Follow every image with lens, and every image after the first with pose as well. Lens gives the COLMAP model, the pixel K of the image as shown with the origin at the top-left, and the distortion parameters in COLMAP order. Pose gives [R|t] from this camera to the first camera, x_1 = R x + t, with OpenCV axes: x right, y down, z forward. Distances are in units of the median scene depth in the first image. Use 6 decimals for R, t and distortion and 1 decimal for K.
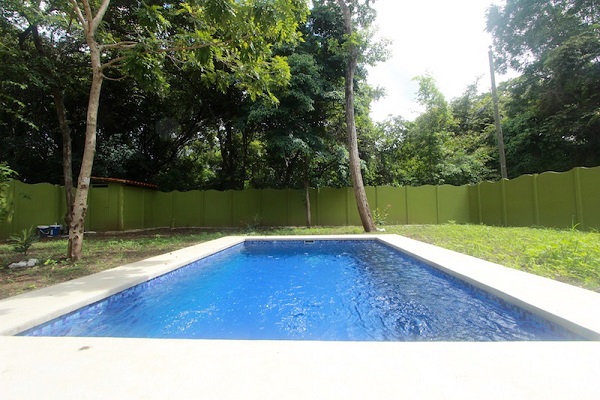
lens RADIAL K [[279.0, 0, 300.0], [0, 279.0, 200.0], [0, 0, 1]] dist [-0.015281, -0.000191]
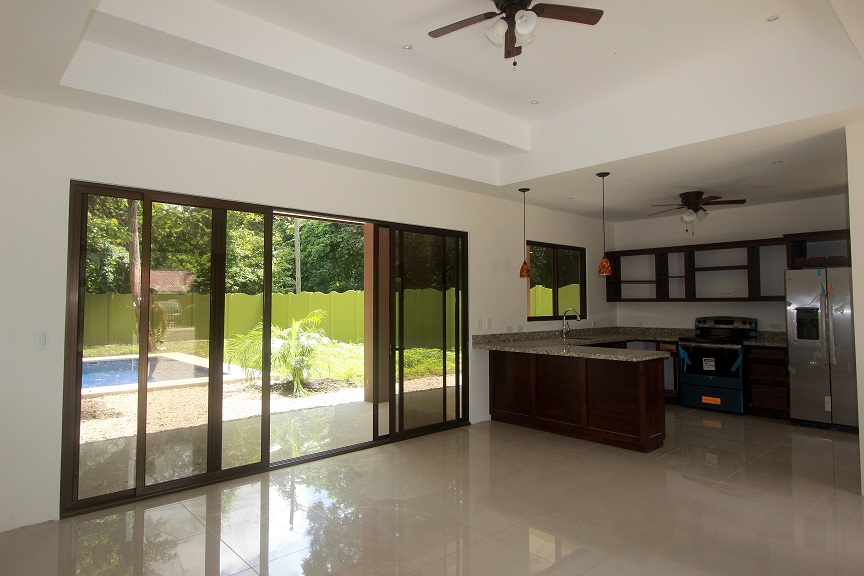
lens RADIAL K [[513.5, 0, 432.0], [0, 513.5, 288.0], [0, 0, 1]] dist [-0.002872, 0.000169]
pose [[0.701208, 0.034934, 0.712101, -0.265681], [-0.035835, 0.999263, -0.013734, -0.090183], [-0.712056, -0.015888, 0.701943, -0.740345]]
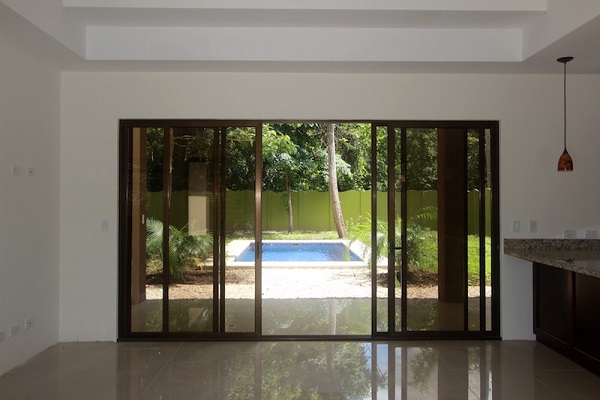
lens RADIAL K [[476.6, 0, 300.0], [0, 476.6, 200.0], [0, 0, 1]] dist [0.002974, 0.002512]
pose [[0.997316, 0.014605, 0.071752, -0.069787], [-0.017427, 0.999092, 0.038867, -0.098626], [-0.071119, -0.040013, 0.996665, -0.811744]]
